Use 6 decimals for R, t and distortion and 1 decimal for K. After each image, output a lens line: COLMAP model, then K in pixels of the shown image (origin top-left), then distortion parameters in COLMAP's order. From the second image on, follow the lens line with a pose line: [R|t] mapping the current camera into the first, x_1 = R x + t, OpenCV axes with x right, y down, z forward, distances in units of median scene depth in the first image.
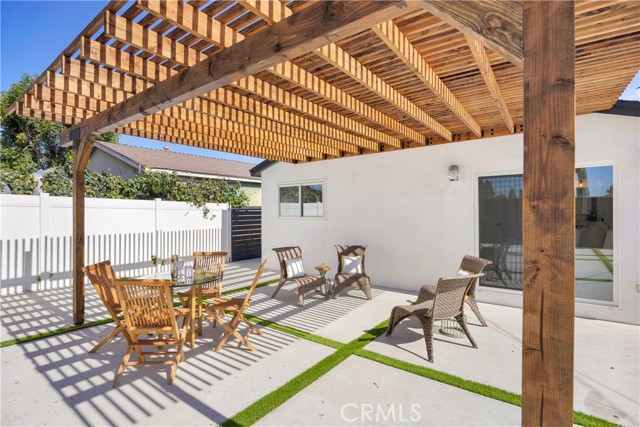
lens RADIAL K [[317.2, 0, 320.0], [0, 317.2, 213.5], [0, 0, 1]] dist [0.001608, 0.000402]
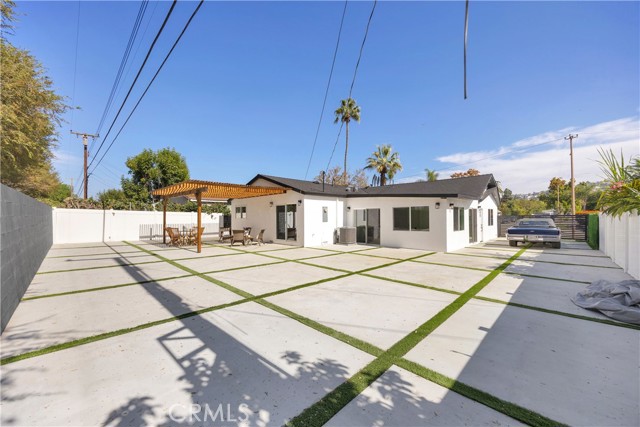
lens RADIAL K [[242.2, 0, 317.3], [0, 242.2, 213.6], [0, 0, 1]] dist [0.000125, 0.000031]
pose [[0.993985, -0.005475, -0.109382, 0.971203], [0.003447, 0.999819, -0.018721, 0.016996], [0.109465, 0.018231, 0.993823, -1.192483]]
